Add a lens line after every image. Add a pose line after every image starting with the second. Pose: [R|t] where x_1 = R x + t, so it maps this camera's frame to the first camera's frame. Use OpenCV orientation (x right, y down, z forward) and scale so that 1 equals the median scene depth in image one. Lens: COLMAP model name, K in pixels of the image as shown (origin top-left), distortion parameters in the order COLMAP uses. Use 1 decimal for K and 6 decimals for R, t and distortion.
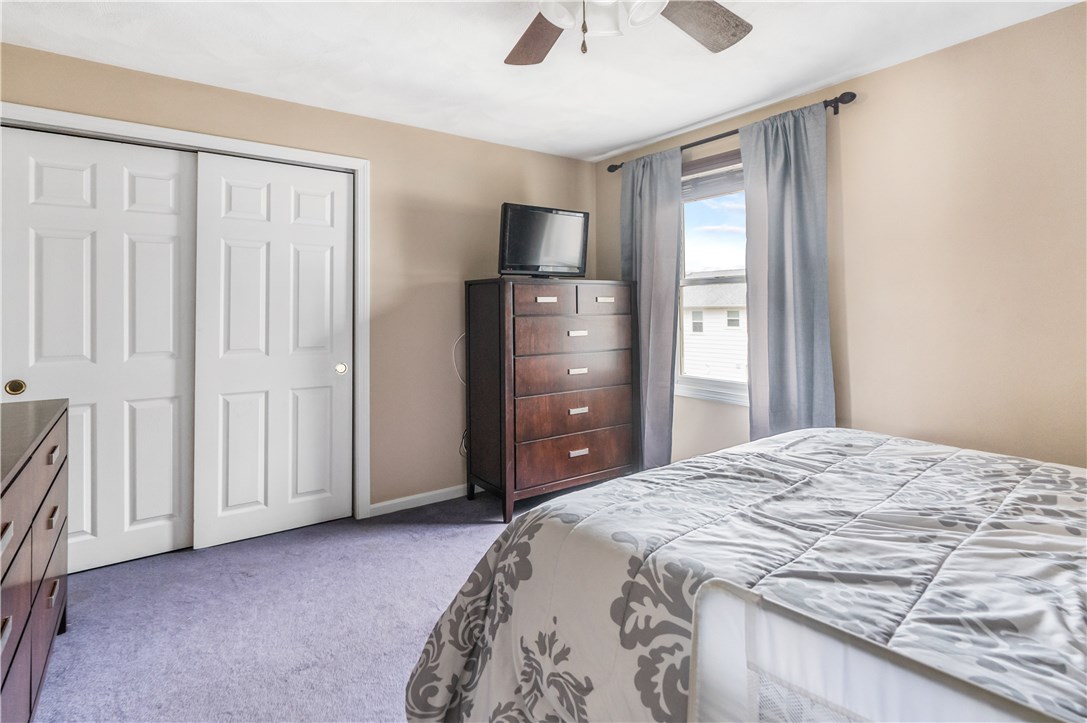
lens RADIAL K [[545.4, 0, 543.8], [0, 545.4, 302.2], [0, 0, 1]] dist [-0.000404, 0.000278]
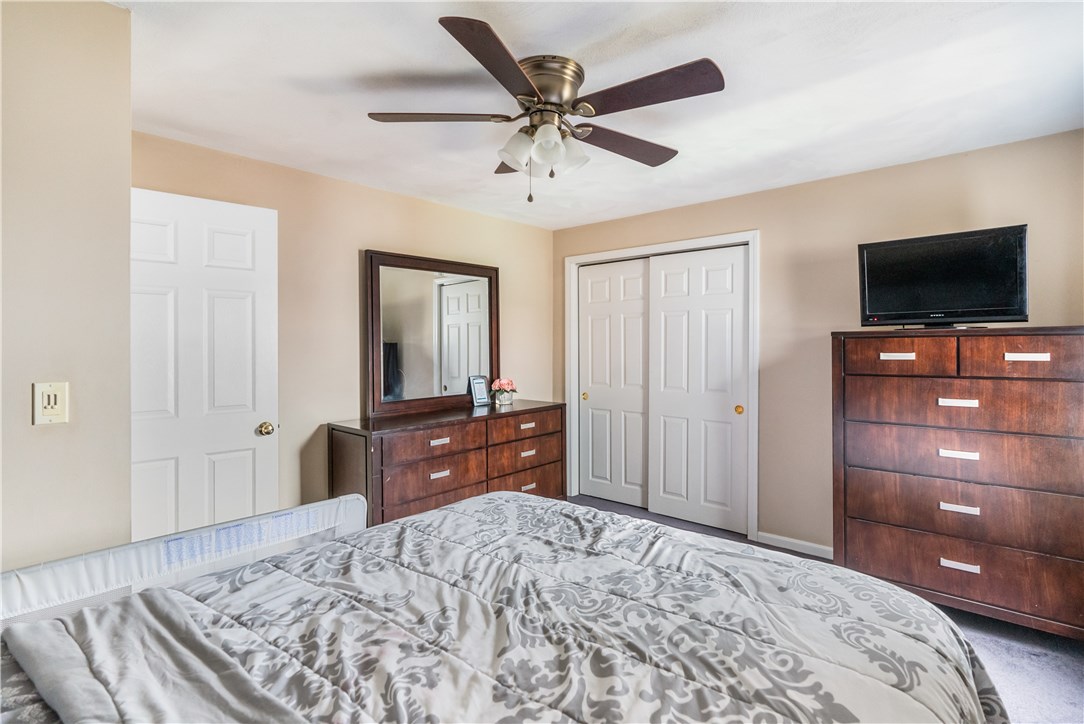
lens RADIAL K [[533.2, 0, 542.4], [0, 533.2, 350.6], [0, 0, 1]] dist [0.000703, 0.000251]
pose [[0.212024, 0.012336, -0.977186, 0.738012], [0.016031, 0.999742, 0.016099, -0.037869], [0.977133, -0.019079, 0.211772, 0.353678]]
